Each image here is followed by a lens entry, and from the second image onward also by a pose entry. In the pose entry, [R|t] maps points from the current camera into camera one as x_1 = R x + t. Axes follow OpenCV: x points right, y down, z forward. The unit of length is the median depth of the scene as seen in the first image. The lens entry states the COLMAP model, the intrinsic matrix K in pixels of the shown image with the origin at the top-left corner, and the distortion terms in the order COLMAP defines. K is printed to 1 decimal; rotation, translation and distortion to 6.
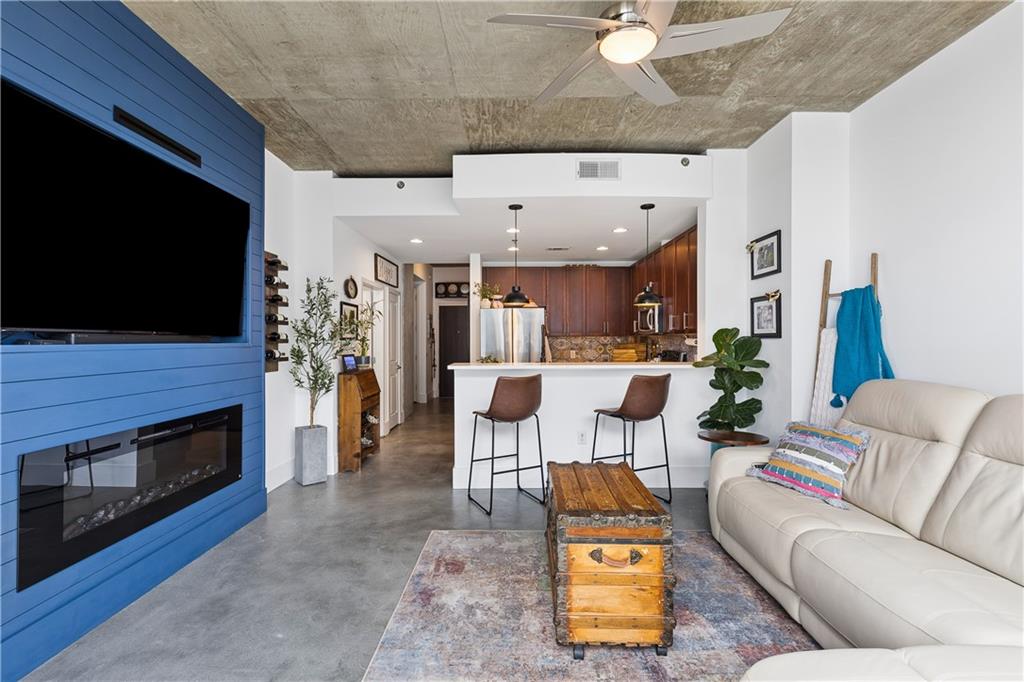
lens RADIAL K [[460.7, 0, 514.2], [0, 460.7, 341.1], [0, 0, 1]] dist [0.014401, -0.003762]
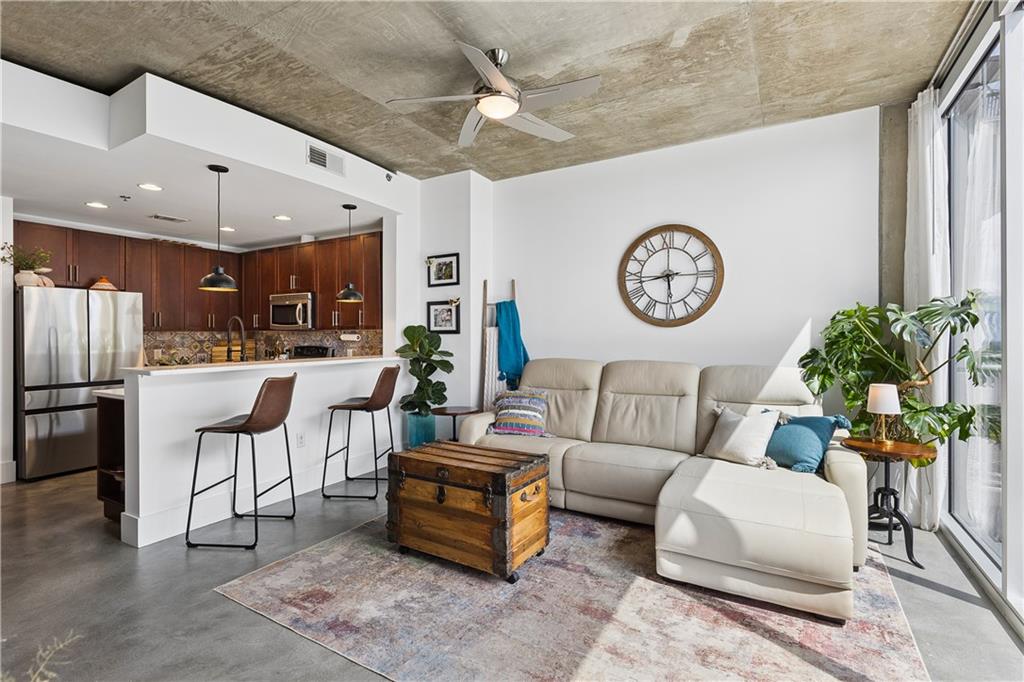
lens RADIAL K [[478.0, 0, 509.9], [0, 478.0, 334.4], [0, 0, 1]] dist [0.001848, 0.000884]
pose [[0.508812, 0.003476, 0.860871, -0.494970], [0.002811, 0.999980, -0.005699, 0.002948], [-0.860873, 0.005320, 0.508792, 0.160377]]
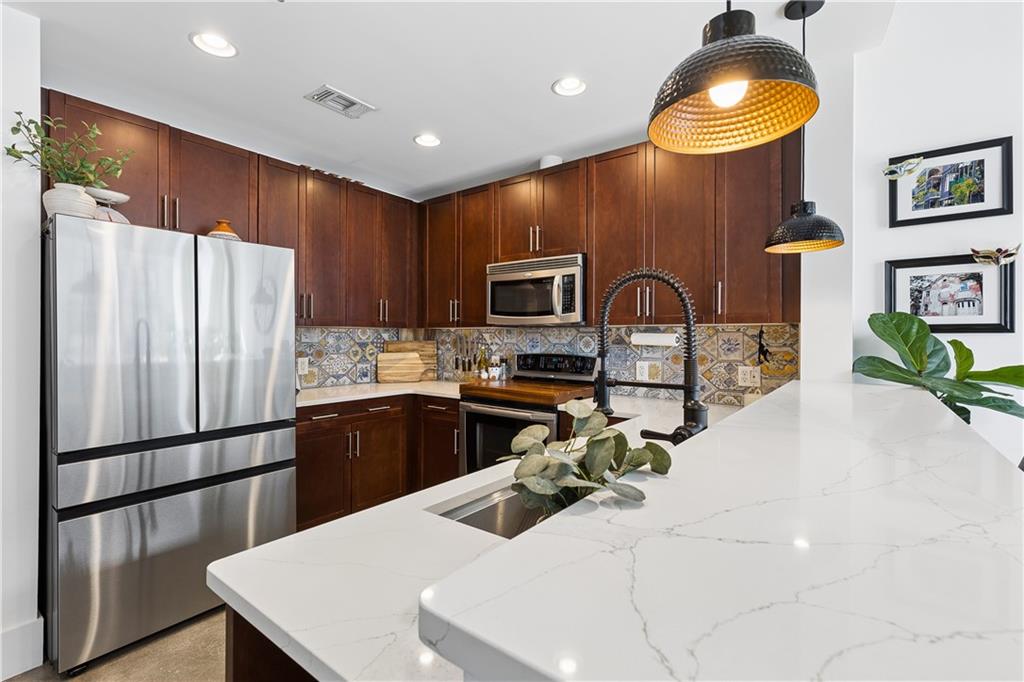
lens RADIAL K [[460.7, 0, 514.6], [0, 460.7, 336.1], [0, 0, 1]] dist [0.014401, -0.003762]
pose [[0.607730, 0.005169, 0.794127, -0.206816], [-0.002052, 0.999986, -0.004938, 0.001305], [-0.794141, 0.001371, 0.607732, 1.044867]]
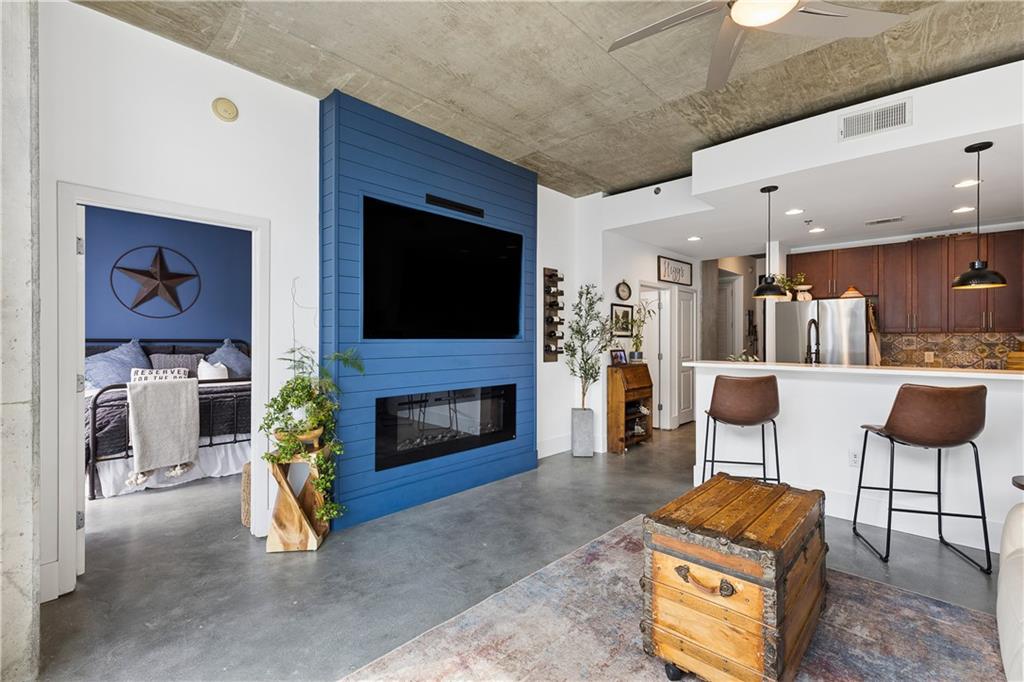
lens RADIAL K [[460.7, 0, 522.5], [0, 460.7, 335.7], [0, 0, 1]] dist [0.014401, -0.003762]
pose [[0.737409, -0.000346, -0.675447, 0.282828], [-0.003884, 0.999981, -0.004753, 0.000790], [0.675435, 0.006128, 0.737394, 0.016188]]
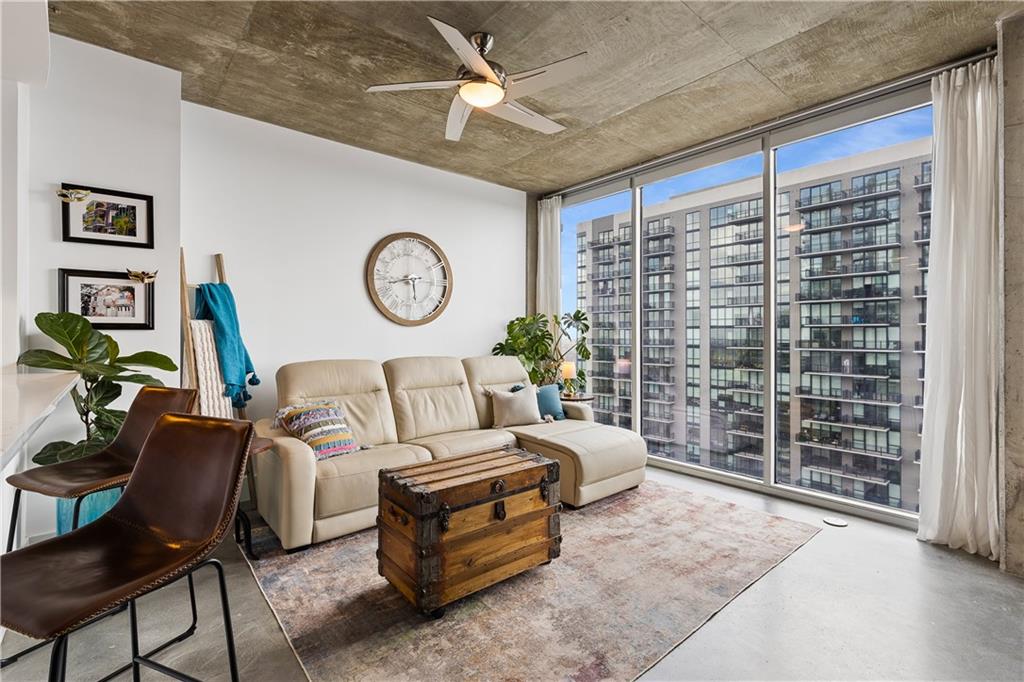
lens RADIAL K [[460.7, 0, 513.3], [0, 460.7, 332.4], [0, 0, 1]] dist [0.014401, -0.003762]
pose [[-0.647573, 0.004668, 0.761989, -0.417429], [0.002110, 0.999988, -0.004333, 0.002497], [-0.762001, -0.001198, -0.647575, 0.964290]]
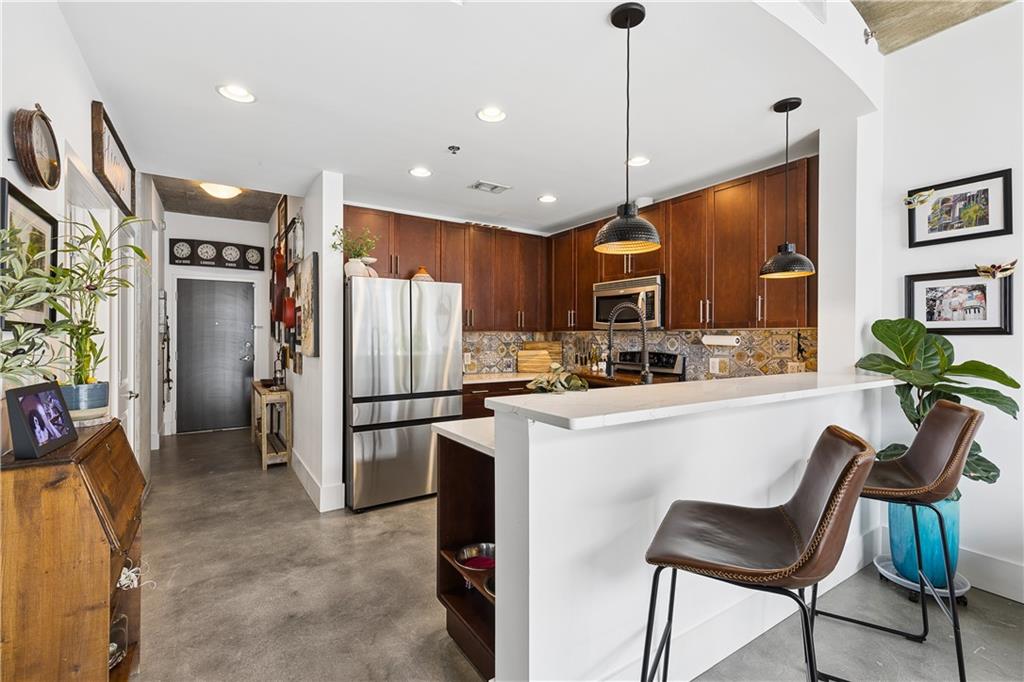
lens RADIAL K [[460.7, 0, 513.0], [0, 460.7, 337.4], [0, 0, 1]] dist [0.014401, -0.003762]
pose [[0.836953, 0.005065, 0.547252, -0.341395], [-0.002918, 0.999984, -0.004792, 0.002043], [-0.547268, 0.002414, 0.836954, 0.770680]]
